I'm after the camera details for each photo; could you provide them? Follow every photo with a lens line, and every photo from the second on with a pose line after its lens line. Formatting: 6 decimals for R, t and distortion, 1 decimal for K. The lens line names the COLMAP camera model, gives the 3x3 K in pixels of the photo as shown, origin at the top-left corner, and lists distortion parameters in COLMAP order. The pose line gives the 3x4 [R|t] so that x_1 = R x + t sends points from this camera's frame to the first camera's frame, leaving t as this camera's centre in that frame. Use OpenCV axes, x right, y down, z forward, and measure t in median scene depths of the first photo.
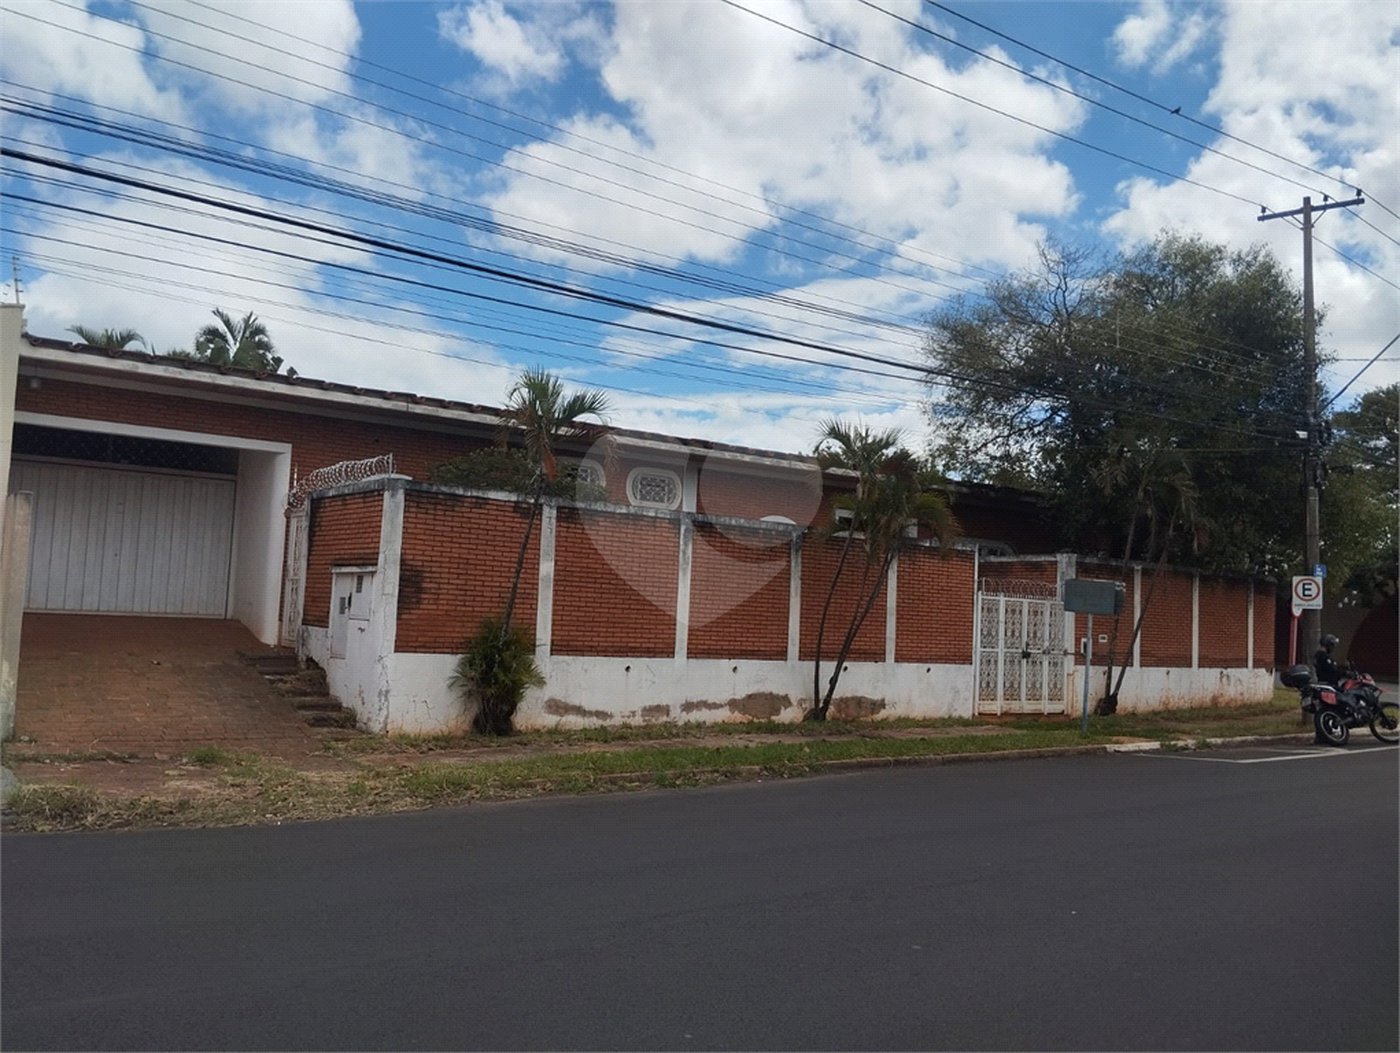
lens RADIAL K [[1142.6, 0, 705.8], [0, 1142.6, 517.8], [0, 0, 1]] dist [0.087020, -0.178885]
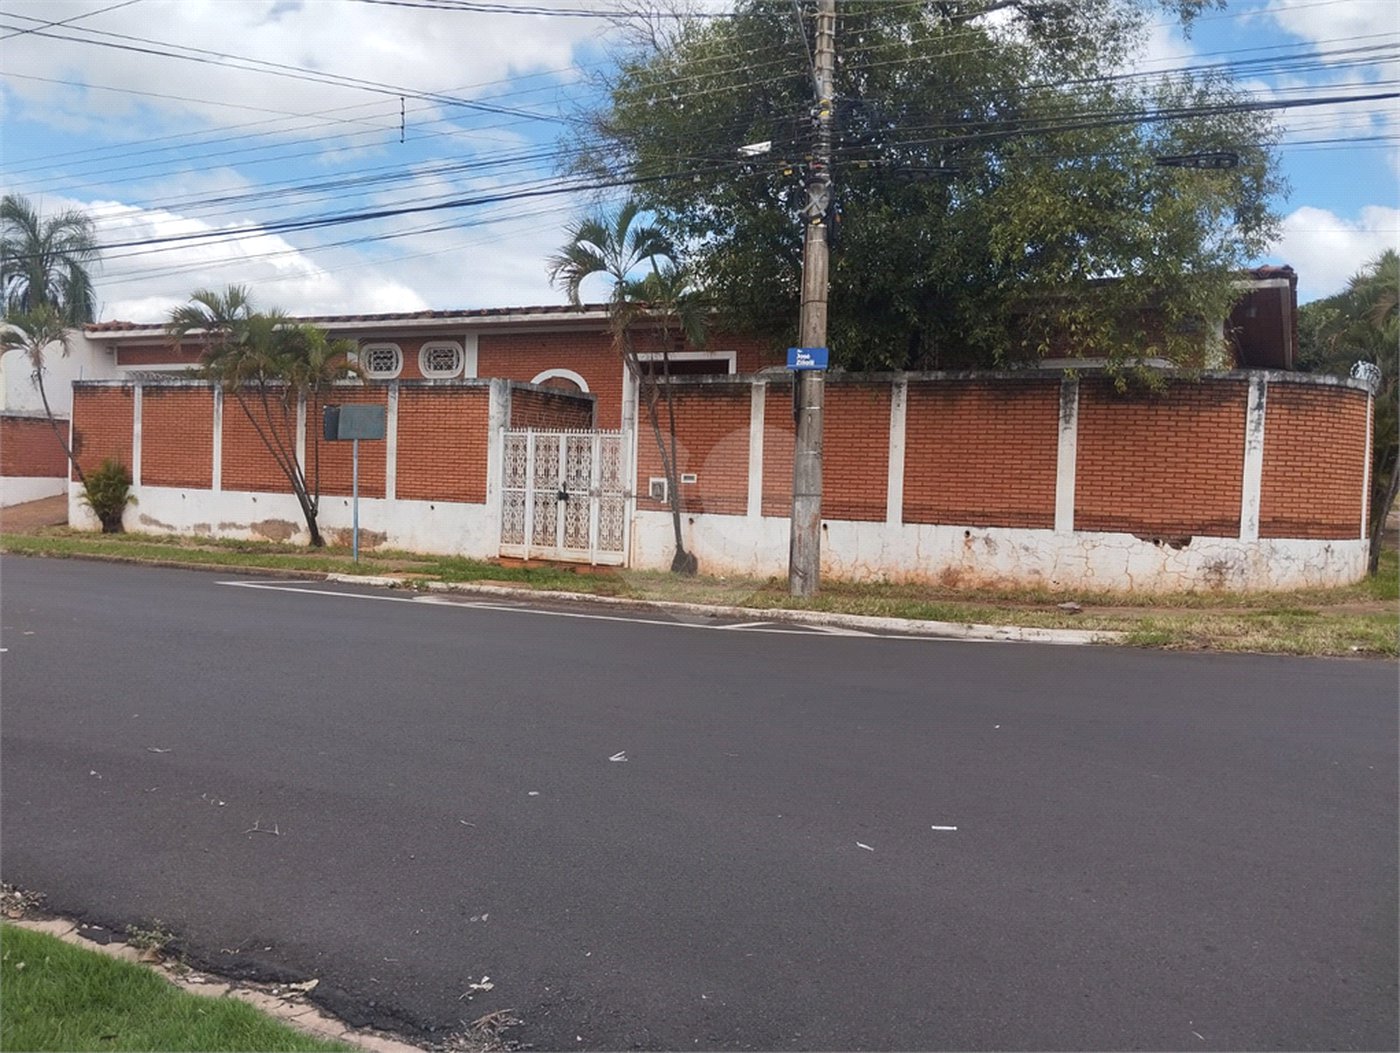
lens RADIAL K [[1145.3, 0, 708.8], [0, 1145.3, 517.1], [0, 0, 1]] dist [0.086922, -0.175332]
pose [[0.445121, -0.003741, -0.895463, 1.240757], [0.059129, 0.997932, 0.025224, 0.132557], [0.893516, -0.064176, 0.444421, 0.782049]]
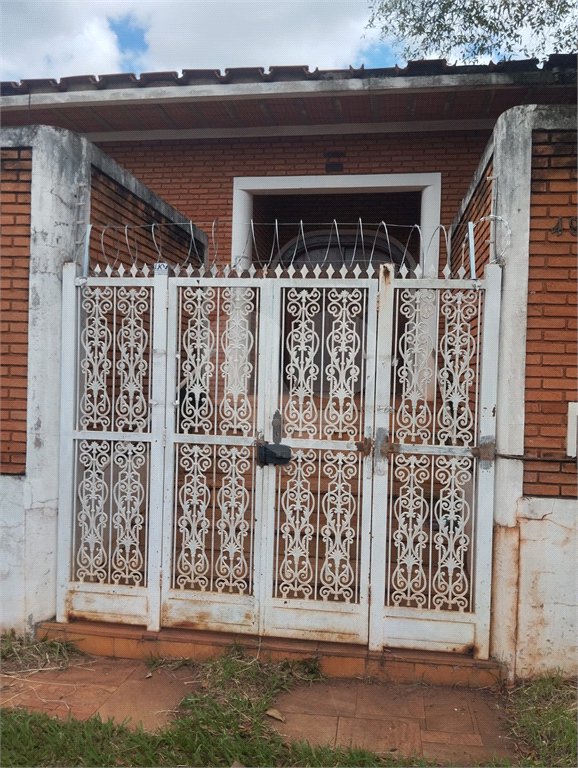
lens RADIAL K [[633.3, 0, 290.8], [0, 633.3, 384.5], [0, 0, 1]] dist [0.076970, -0.179717]
pose [[0.706052, -0.018155, -0.707928, 0.450000], [0.067093, 0.996890, 0.041350, 0.103062], [0.704975, -0.076692, 0.705074, 0.976262]]
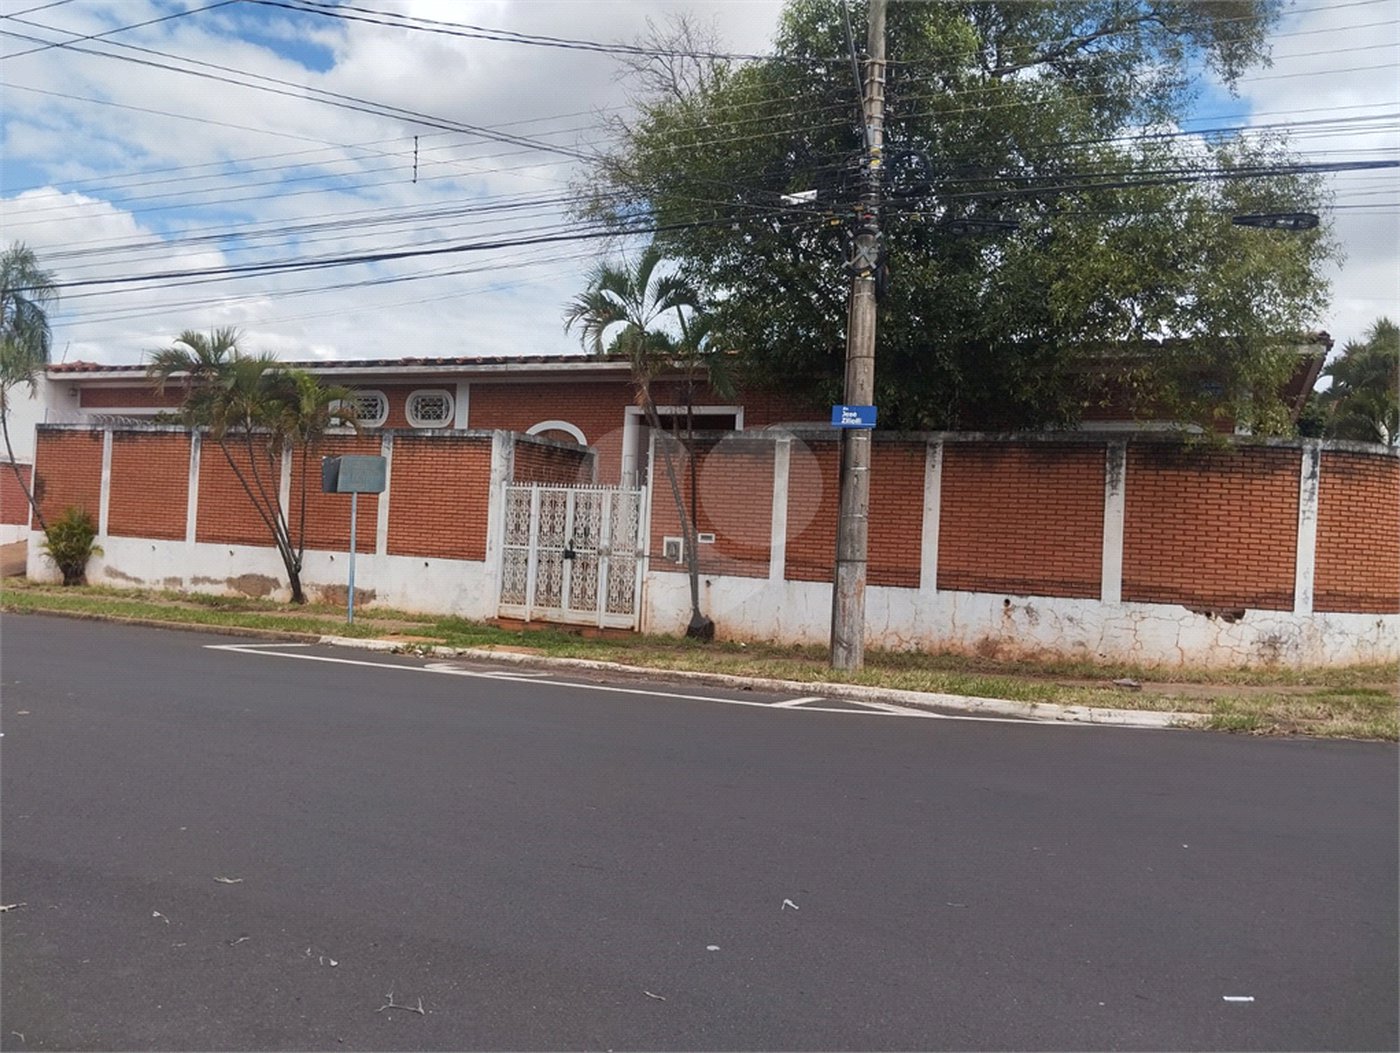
lens RADIAL K [[1142.6, 0, 705.8], [0, 1142.6, 517.8], [0, 0, 1]] dist [0.087020, -0.178885]
pose [[0.485109, -0.036175, -0.873705, 1.173048], [0.044310, 0.998877, -0.016755, 0.122651], [0.873330, -0.030586, 0.486167, 0.753997]]
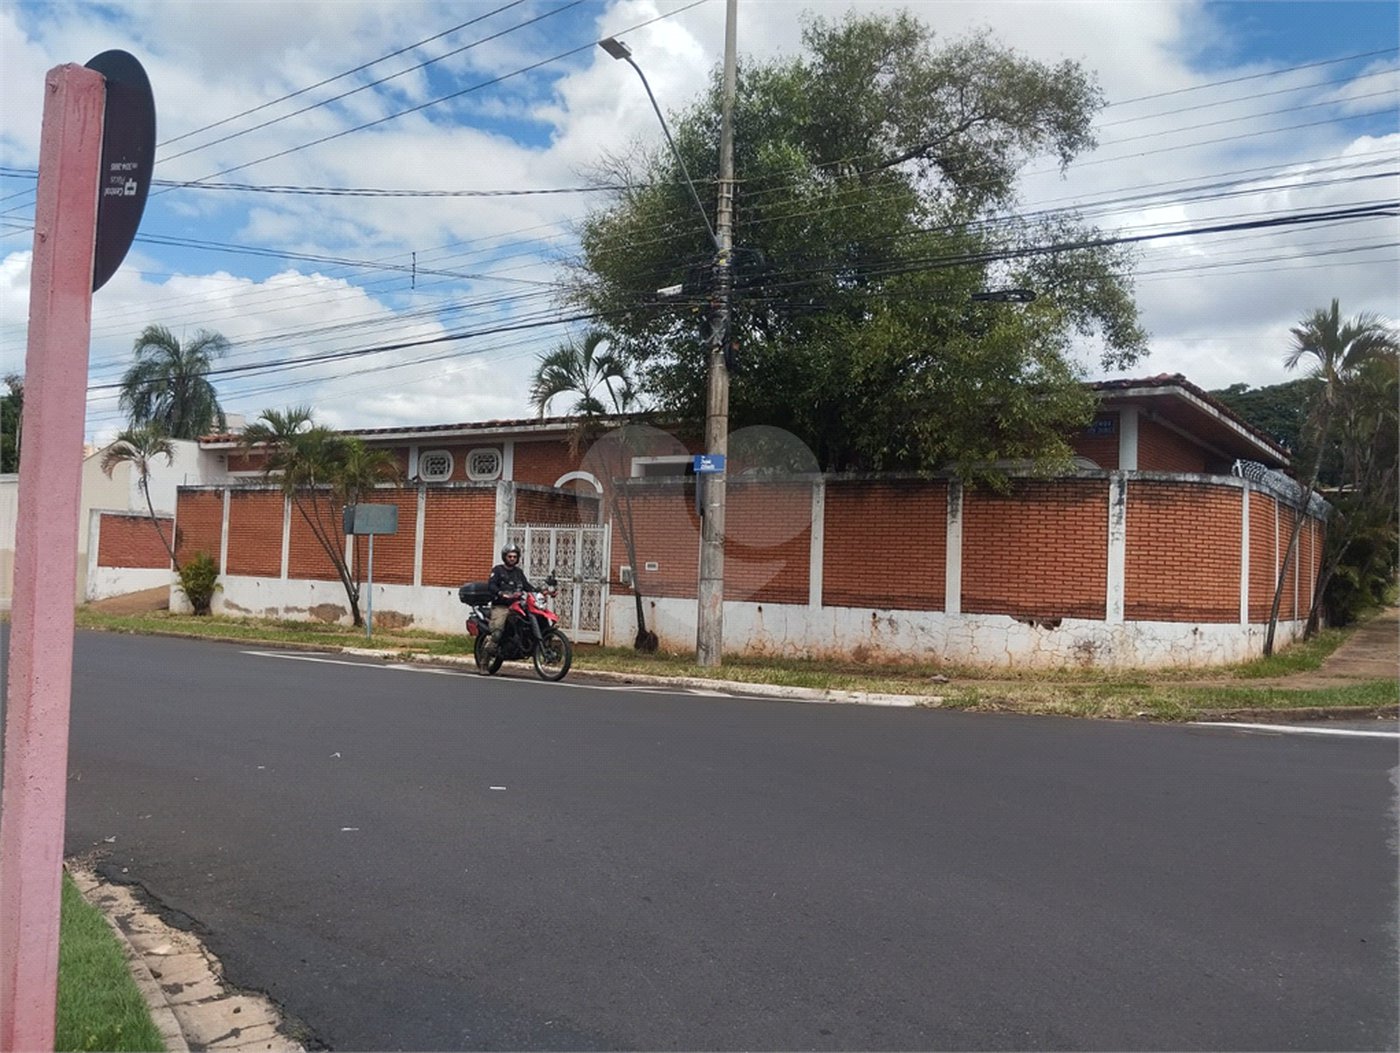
lens RADIAL K [[1145.3, 0, 708.8], [0, 1145.3, 517.1], [0, 0, 1]] dist [0.086922, -0.175332]
pose [[0.327774, -0.080704, -0.941303, 1.420482], [0.055734, 0.996261, -0.066009, 0.150869], [0.943111, -0.030827, 0.331047, 0.882058]]
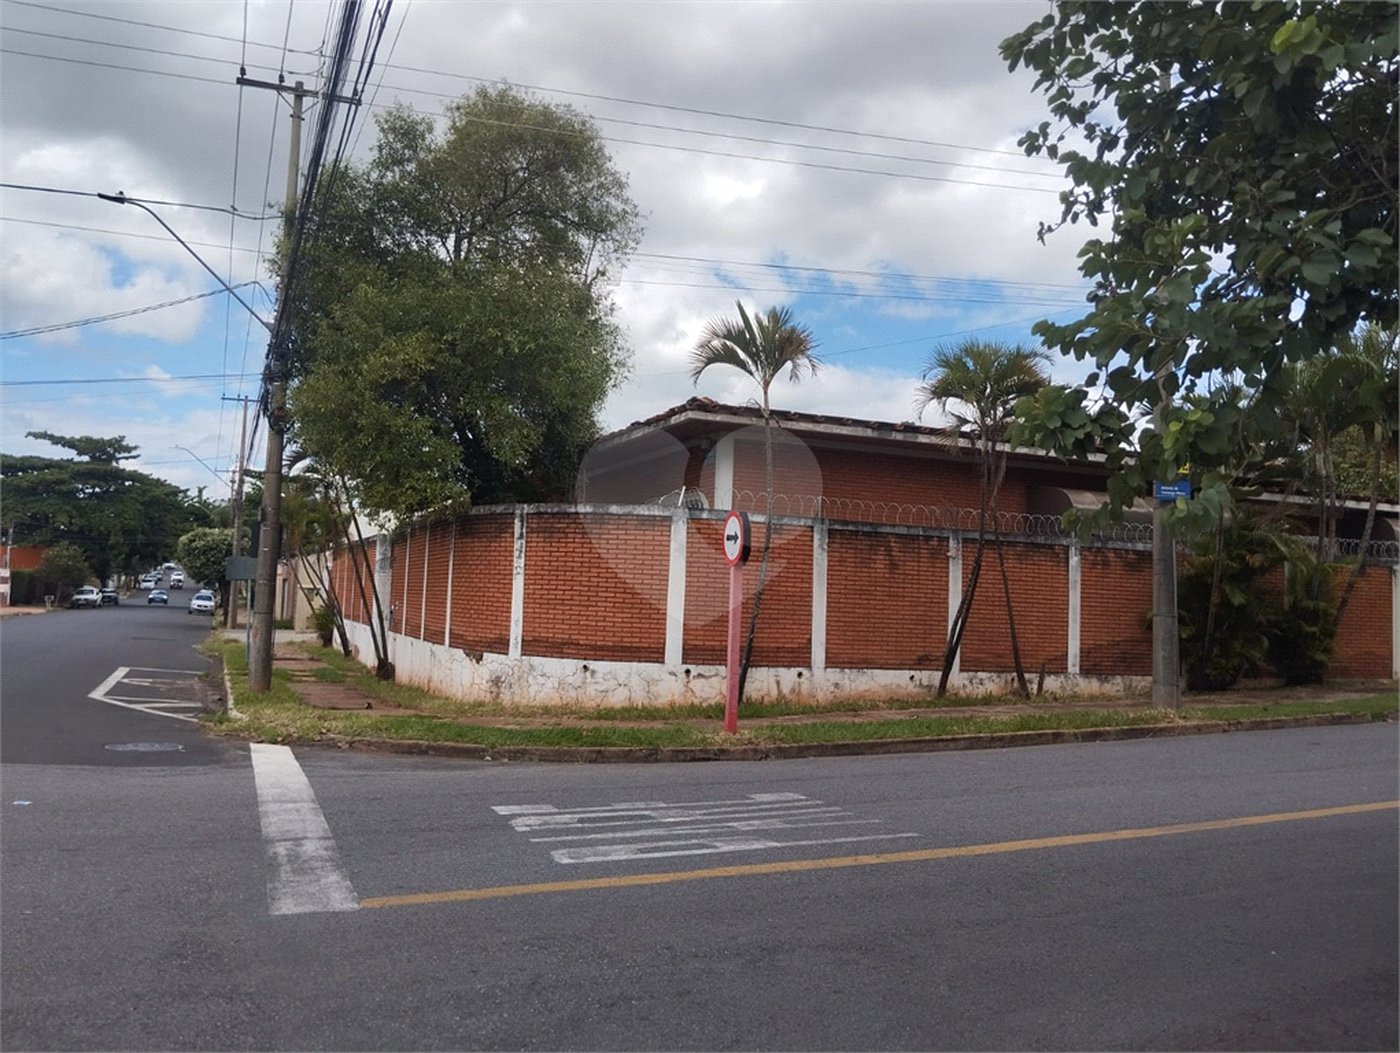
lens RADIAL K [[1154.5, 0, 700.0], [0, 1154.5, 526.5], [0, 0, 1]] dist [0.076970, -0.179717]
pose [[-0.247148, -0.117048, -0.961882, 1.504452], [0.025689, 0.991537, -0.127257, 0.204965], [0.968637, -0.056161, -0.242049, 1.784547]]
